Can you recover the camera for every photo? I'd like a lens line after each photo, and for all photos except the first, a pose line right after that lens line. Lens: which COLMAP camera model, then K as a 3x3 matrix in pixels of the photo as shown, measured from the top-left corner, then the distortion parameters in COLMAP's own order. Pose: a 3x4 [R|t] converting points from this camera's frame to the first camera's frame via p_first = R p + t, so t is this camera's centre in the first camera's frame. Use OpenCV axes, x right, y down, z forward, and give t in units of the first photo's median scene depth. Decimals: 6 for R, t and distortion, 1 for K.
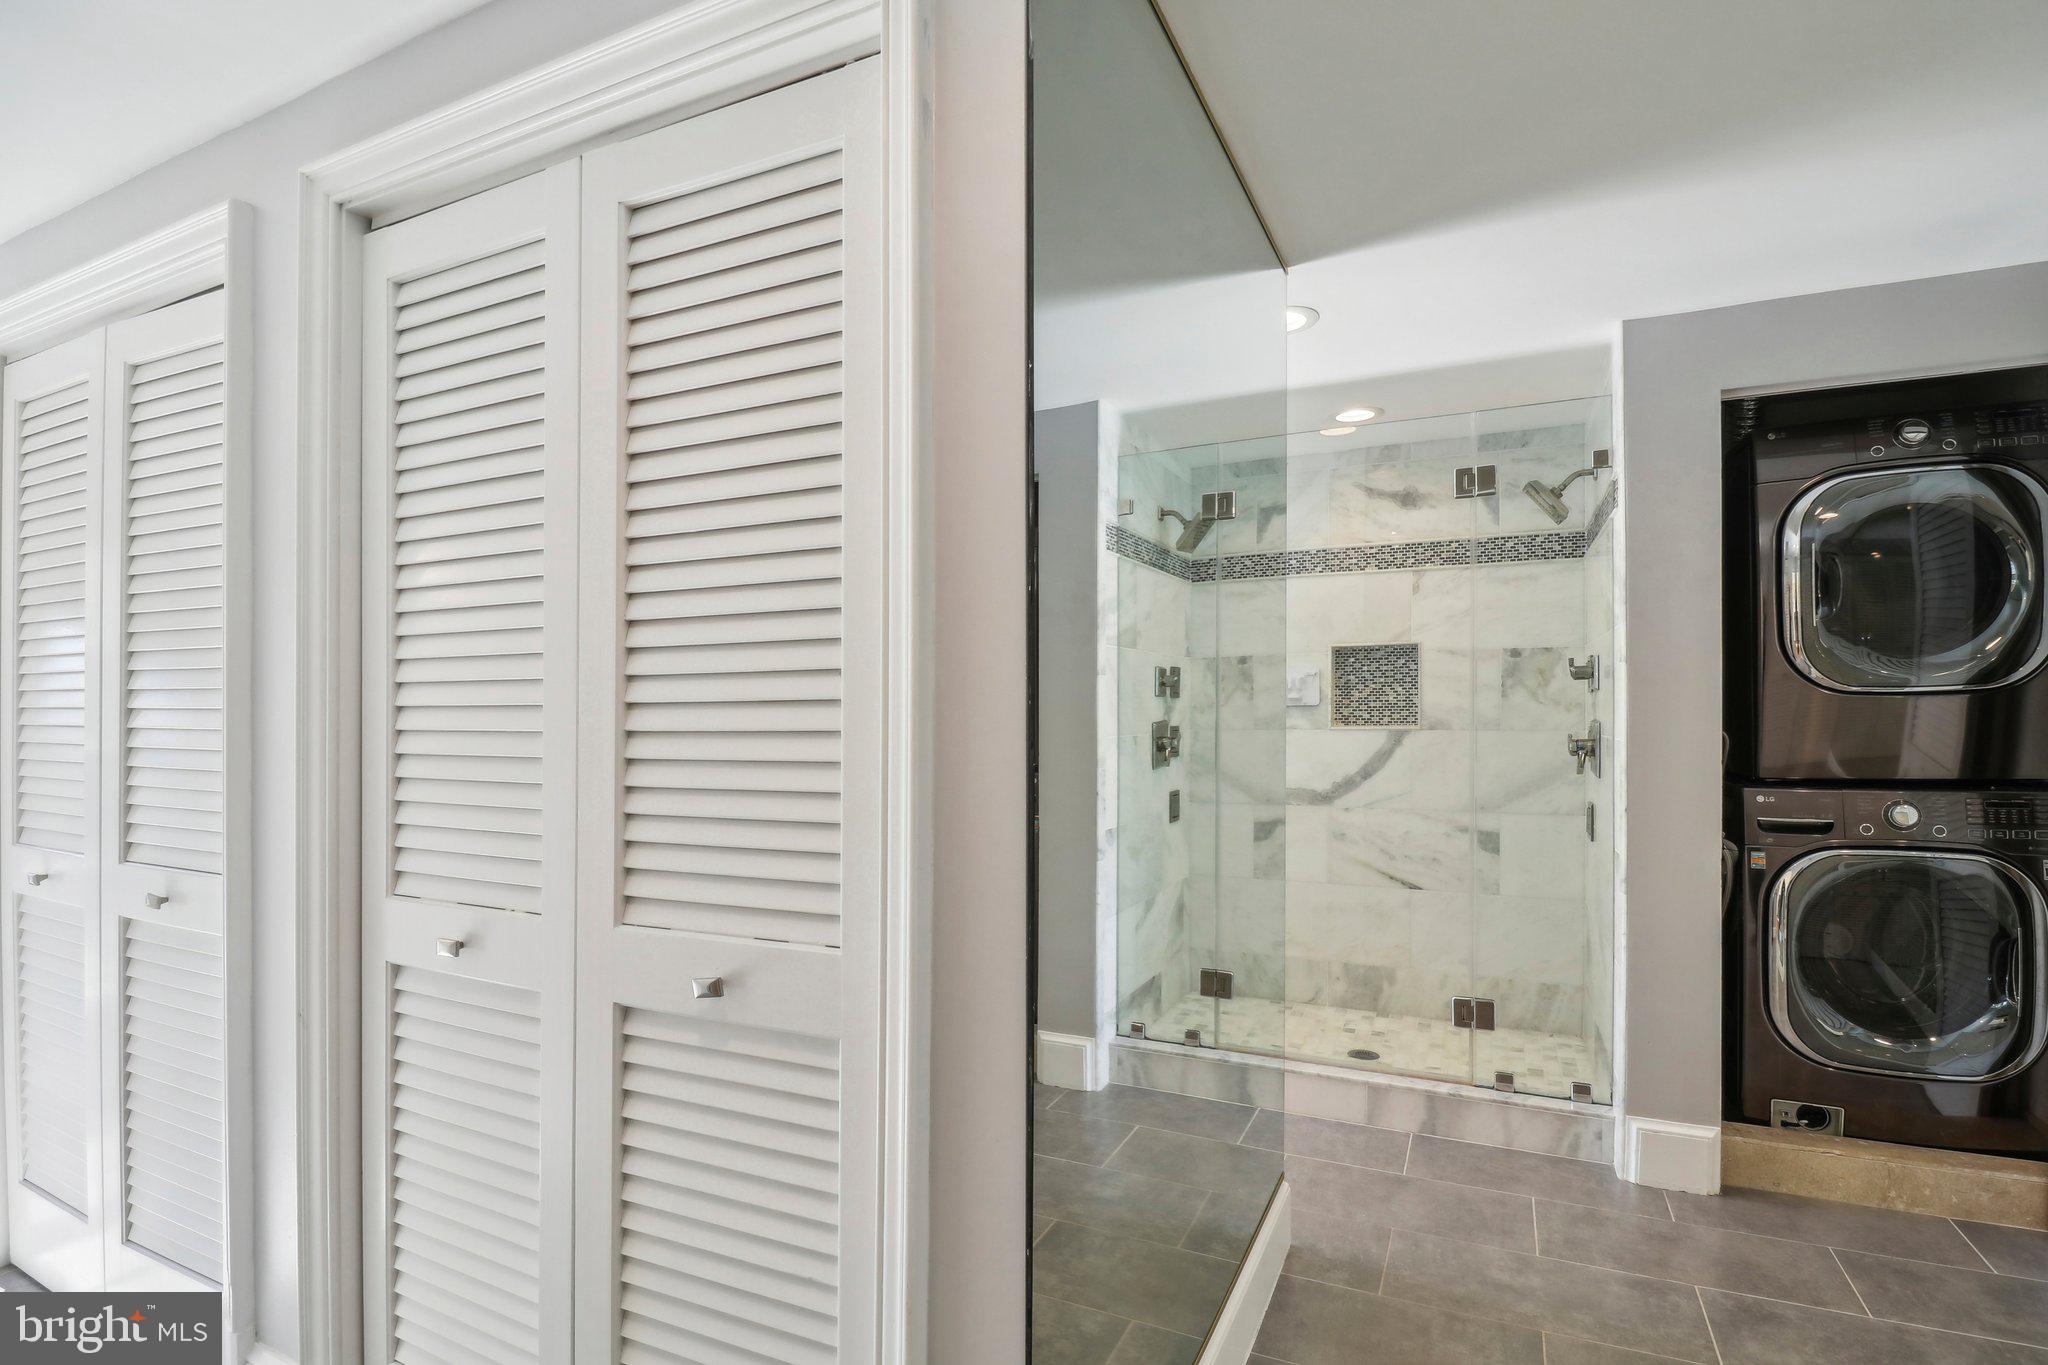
lens RADIAL K [[996.7, 0, 1026.7], [0, 996.7, 743.8], [0, 0, 1]] dist [0.045136, -0.033037]
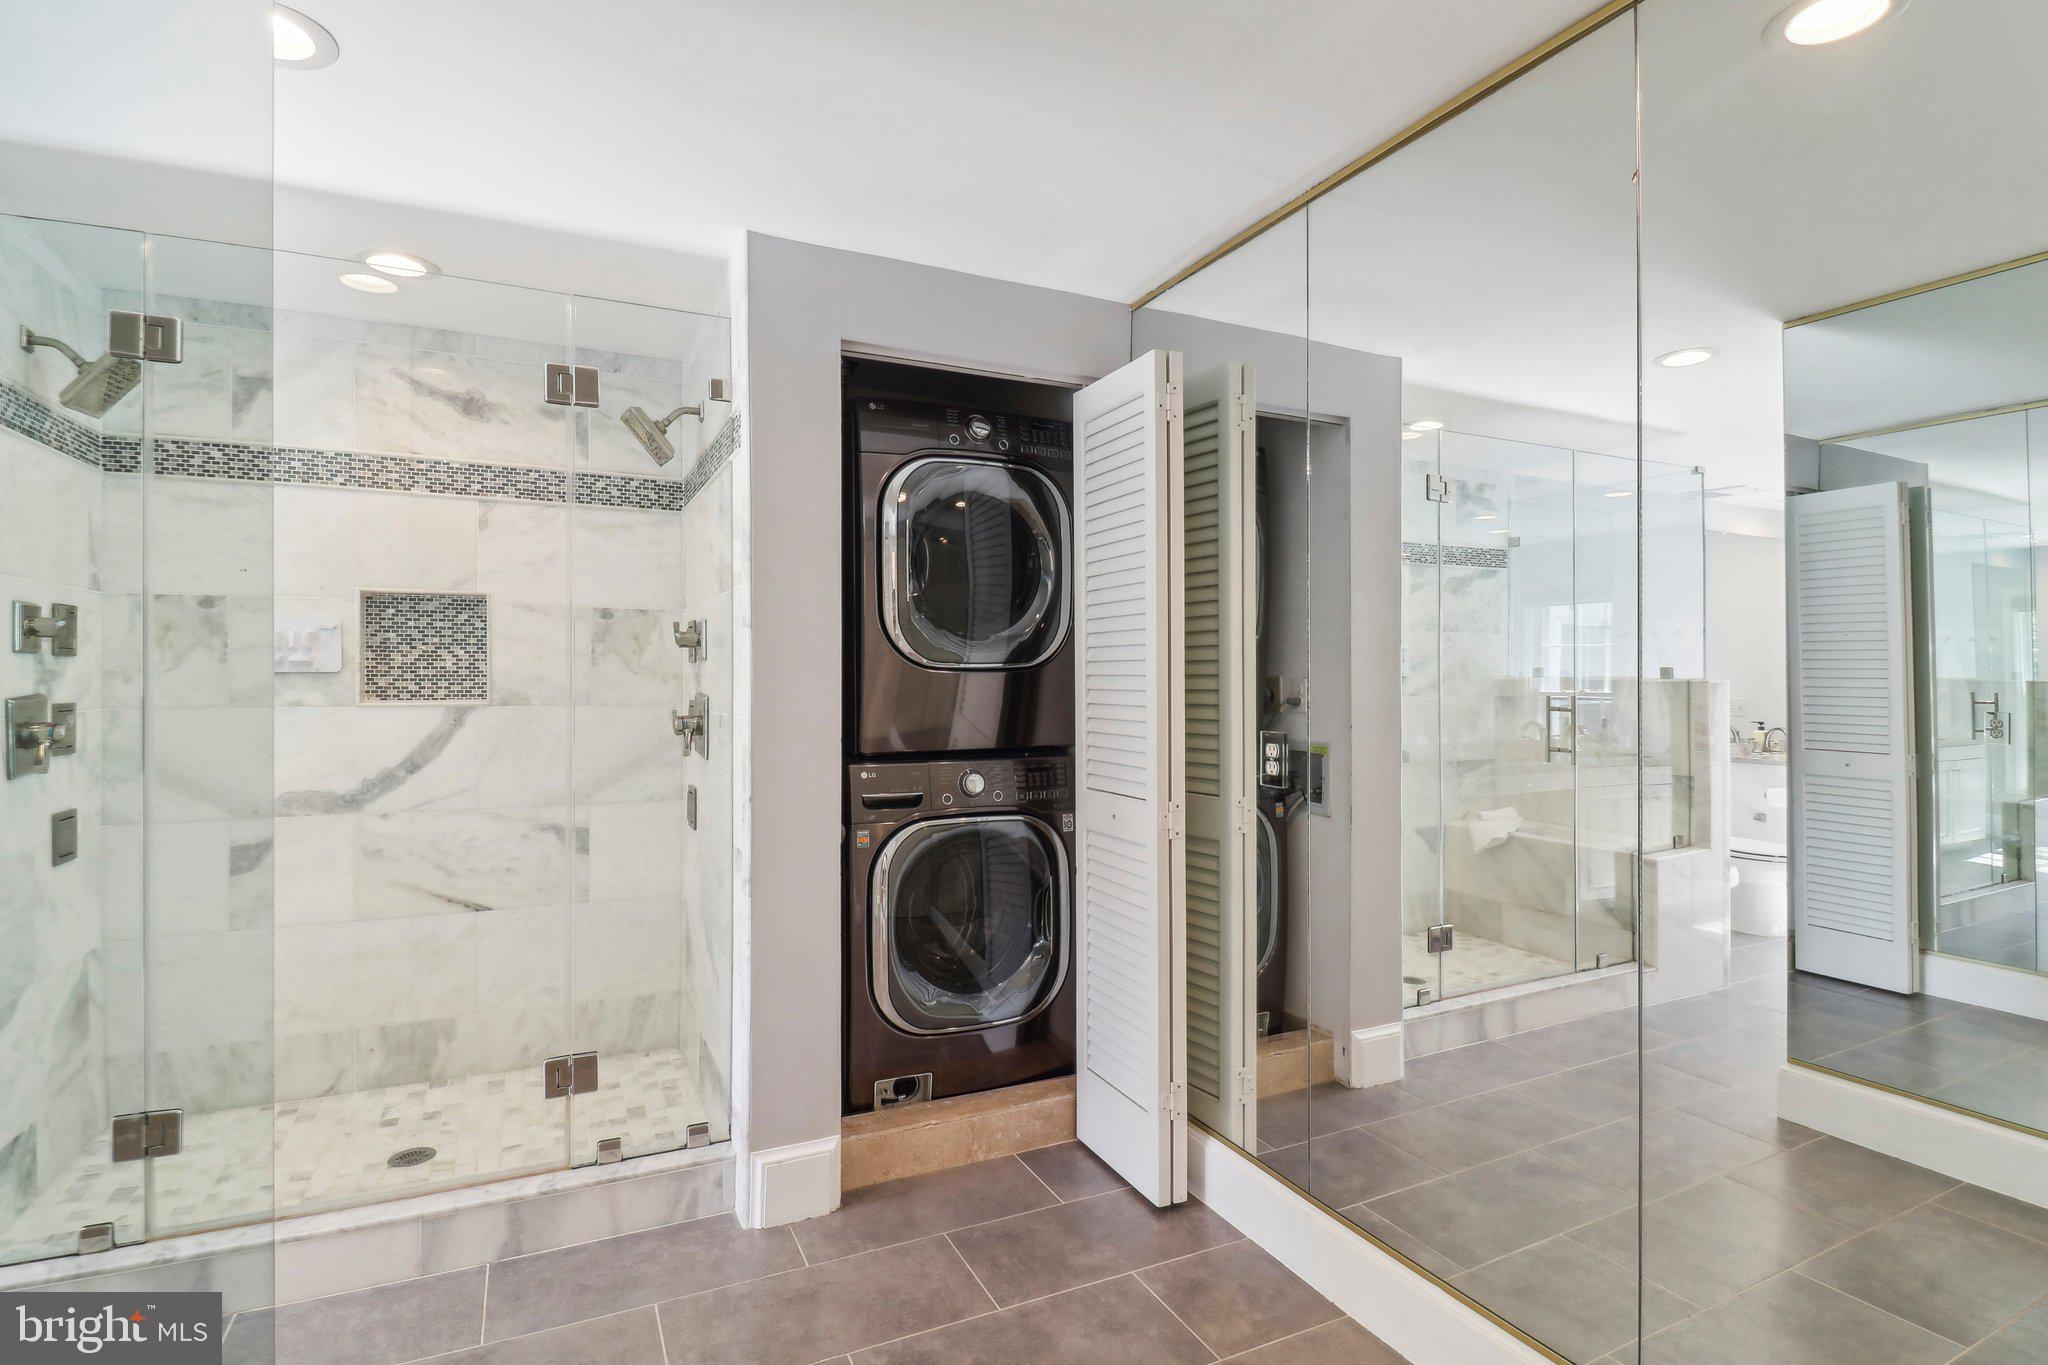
lens RADIAL K [[988.8, 0, 1024.0], [0, 988.8, 682.5], [0, 0, 1]] dist [-0.001274, -0.009431]
pose [[0.629438, 0.006350, 0.777025, 0.066350], [0.016623, 0.999628, -0.021635, -0.009725], [-0.776873, 0.026534, 0.629098, 0.223488]]
